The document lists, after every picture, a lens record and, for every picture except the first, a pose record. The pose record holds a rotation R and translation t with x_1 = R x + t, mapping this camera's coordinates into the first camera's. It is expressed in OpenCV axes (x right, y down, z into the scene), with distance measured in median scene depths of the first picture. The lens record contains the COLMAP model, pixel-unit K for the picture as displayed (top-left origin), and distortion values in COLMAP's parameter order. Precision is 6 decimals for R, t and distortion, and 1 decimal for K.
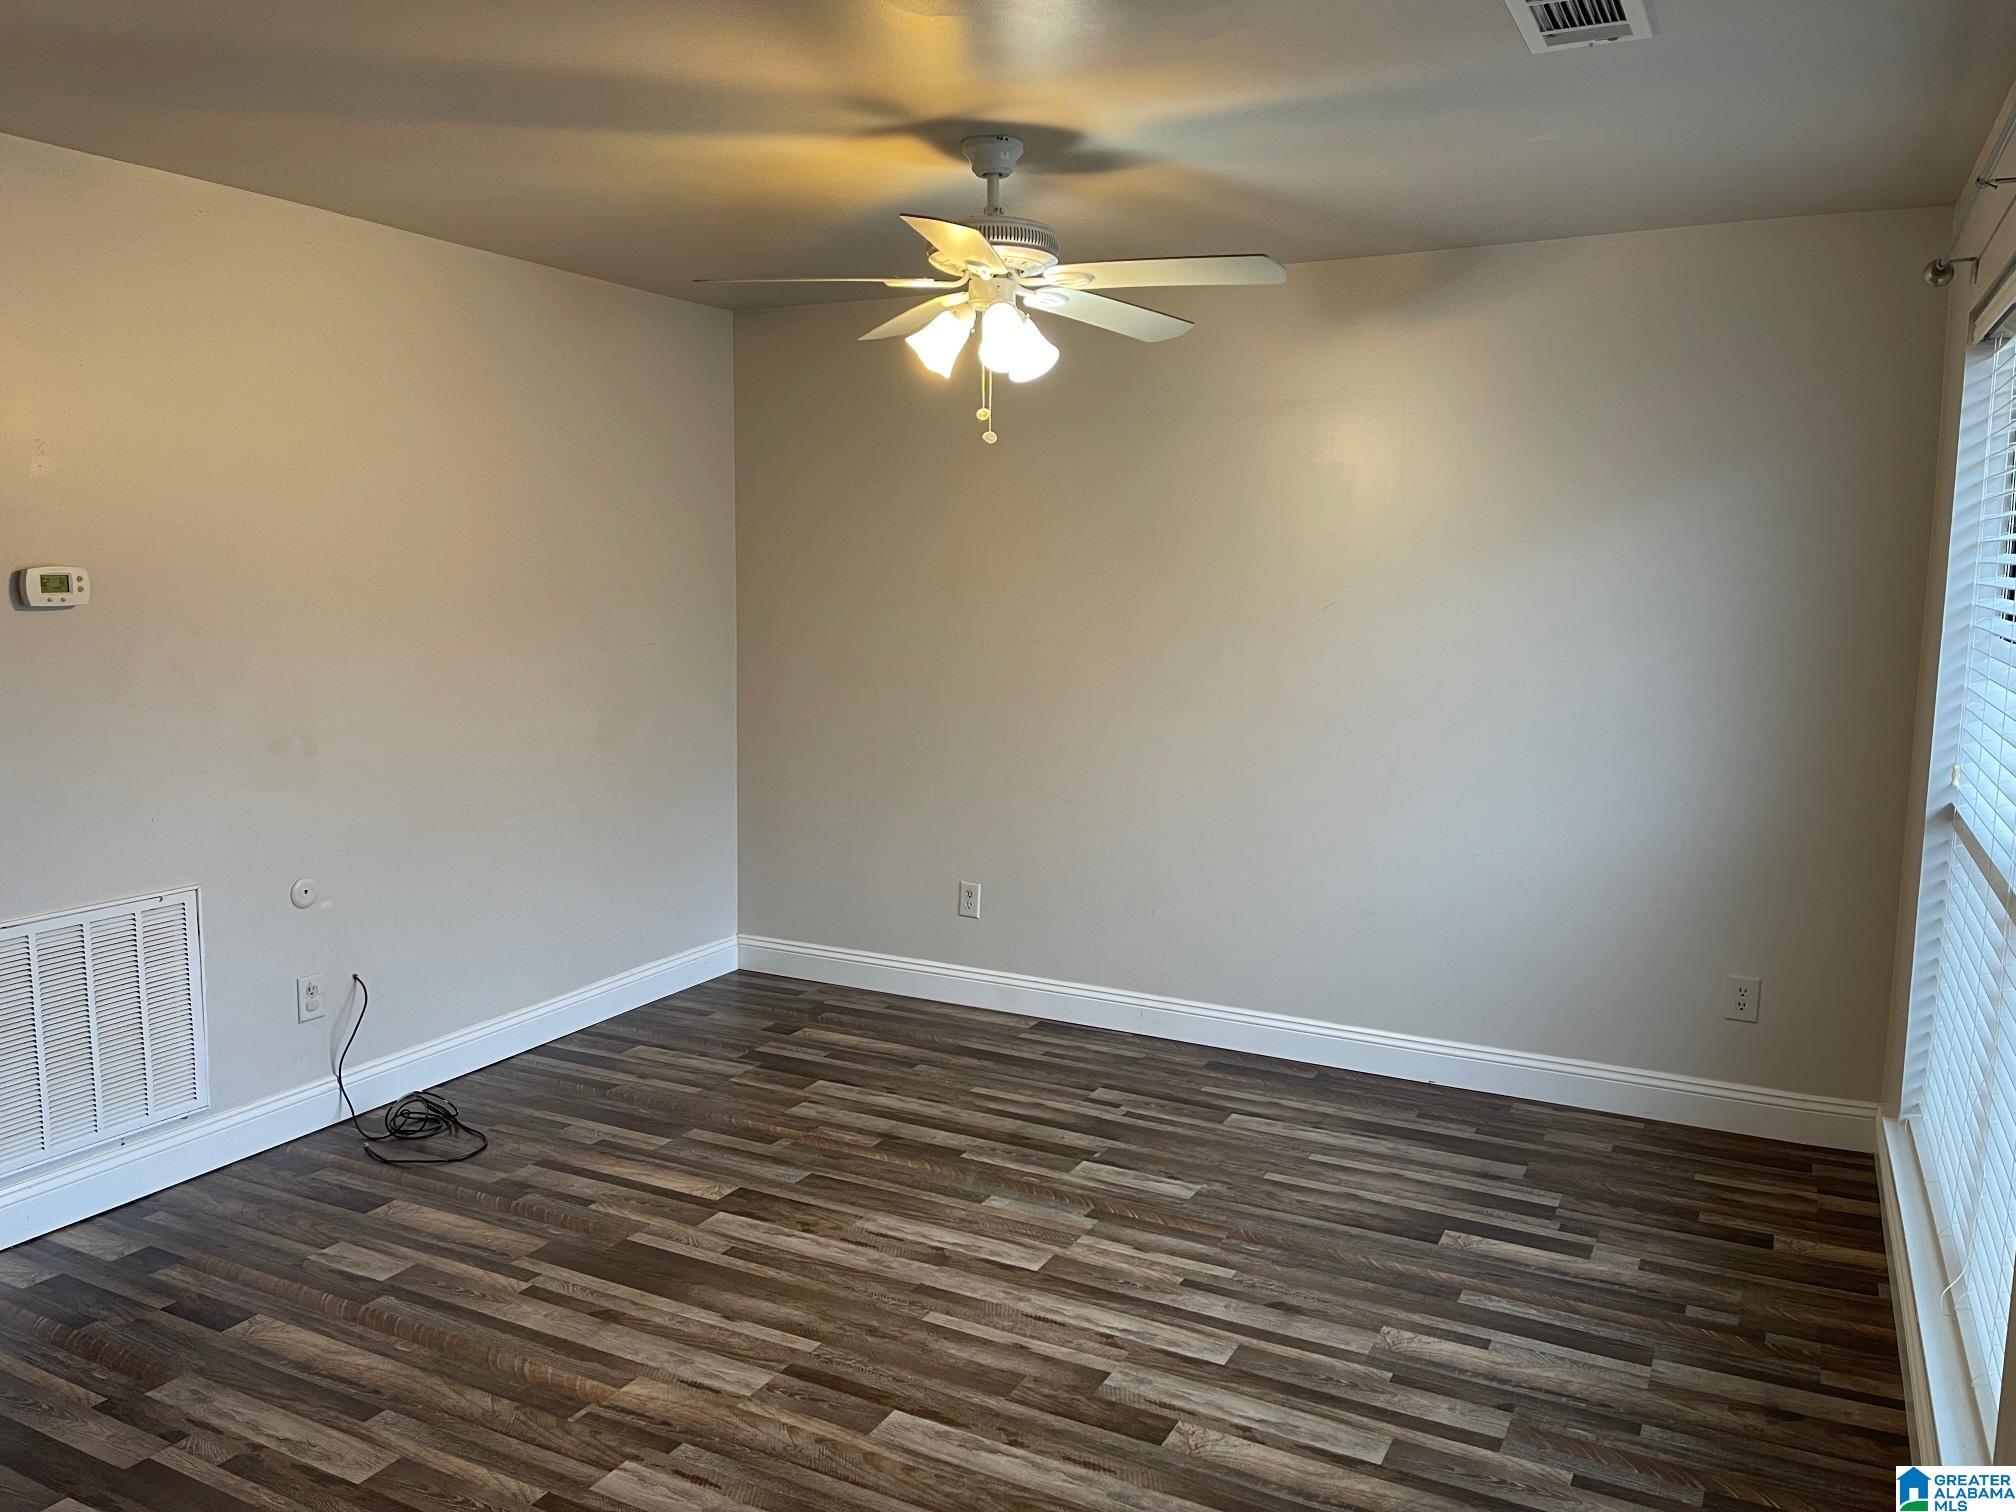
lens RADIAL K [[1515.3, 0, 1008.0], [0, 1515.3, 756.0], [0, 0, 1]] dist [0.080713, -0.103587]
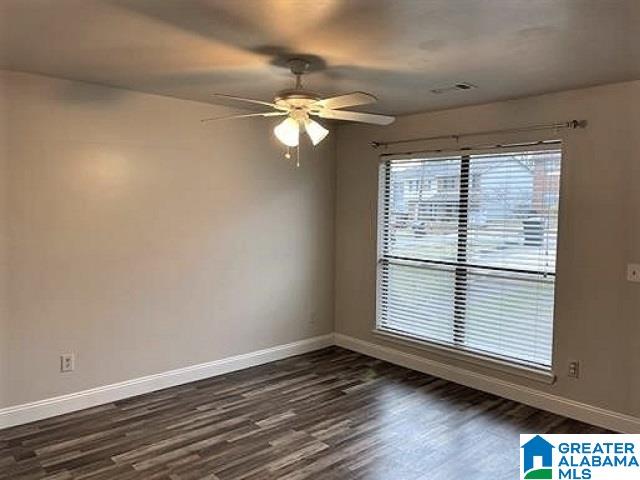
lens RADIAL K [[504.0, 0, 318.6], [0, 504.0, 248.7], [0, 0, 1]] dist [0.052936, -0.008133]
pose [[0.342741, -0.085055, 0.935572, -0.703884], [0.106049, 0.993030, 0.051428, -0.079249], [-0.933425, 0.081589, 0.349372, 0.511941]]
